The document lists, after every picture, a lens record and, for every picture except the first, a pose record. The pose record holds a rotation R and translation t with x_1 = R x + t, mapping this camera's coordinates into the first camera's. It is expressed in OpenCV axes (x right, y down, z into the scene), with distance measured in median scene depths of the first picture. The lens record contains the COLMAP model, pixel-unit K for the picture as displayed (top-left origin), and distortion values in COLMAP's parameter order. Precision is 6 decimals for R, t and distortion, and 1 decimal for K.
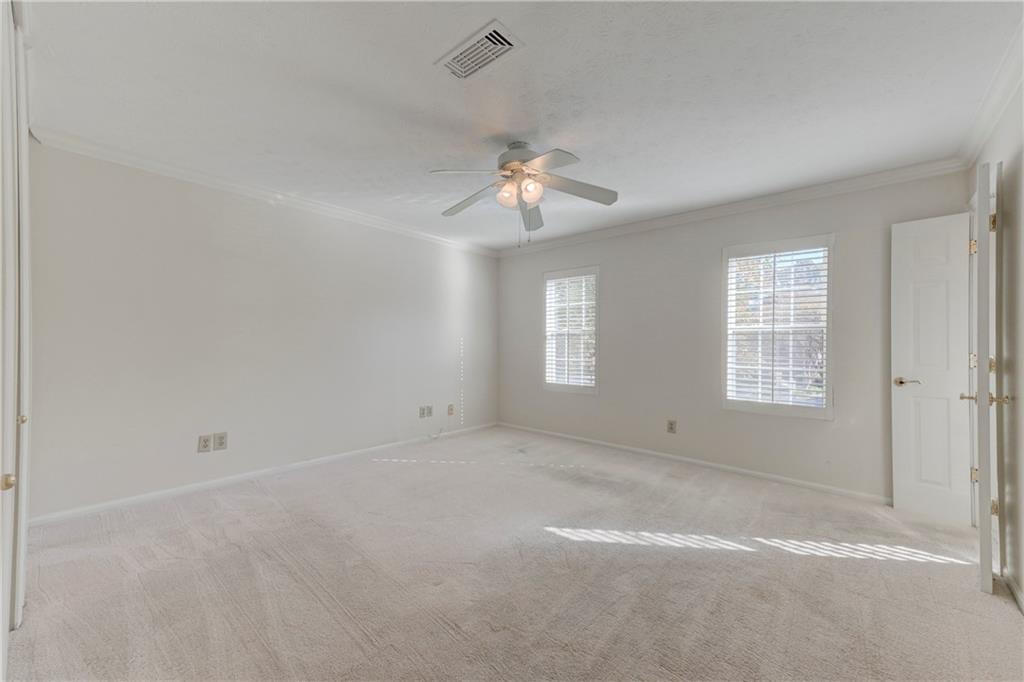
lens RADIAL K [[408.4, 0, 512.0], [0, 408.4, 341.0], [0, 0, 1]] dist [0.017962, 0.000011]
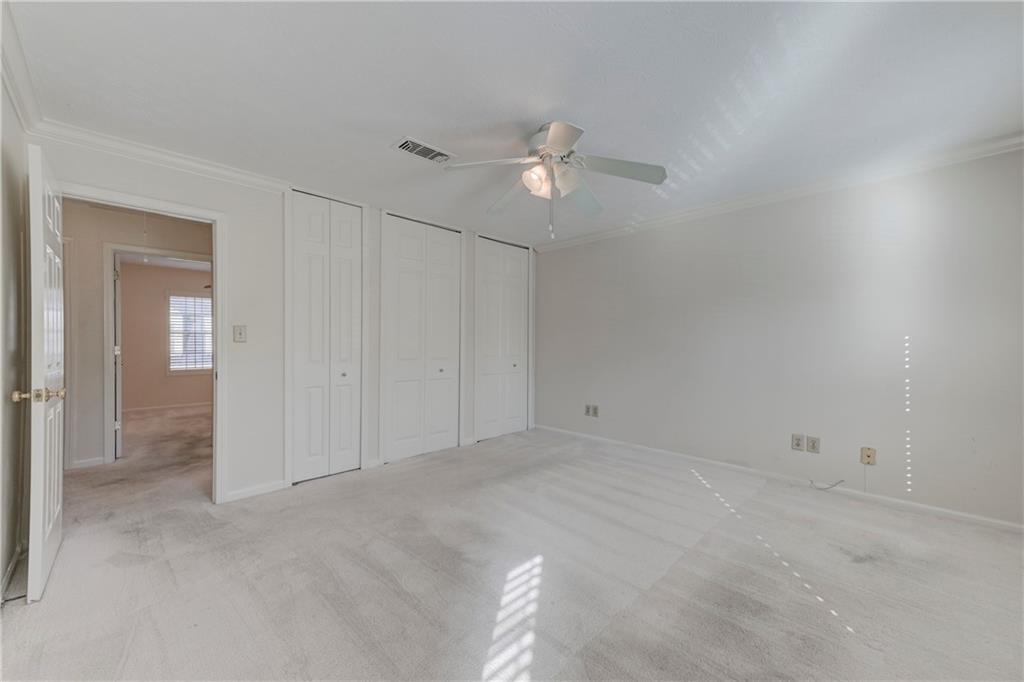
lens RADIAL K [[408.4, 0, 512.0], [0, 408.4, 341.0], [0, 0, 1]] dist [0.017962, 0.000011]
pose [[-0.075267, -0.009865, -0.997115, 0.898114], [0.002801, 0.999945, -0.010104, 0.006323], [0.997160, -0.003553, -0.075235, 0.940125]]
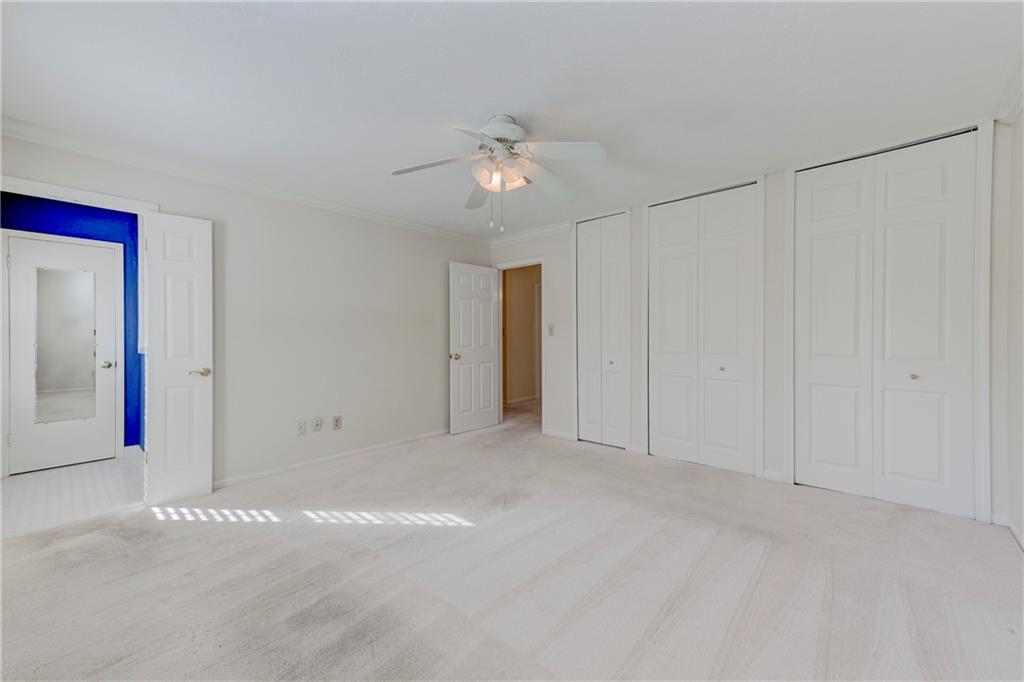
lens RADIAL K [[408.4, 0, 512.0], [0, 408.4, 341.0], [0, 0, 1]] dist [0.017962, 0.000011]
pose [[-0.998486, -0.001682, 0.054976, -0.059699], [-0.001463, 0.999991, 0.004022, 0.012158], [-0.054982, 0.003935, -0.998480, 1.837242]]
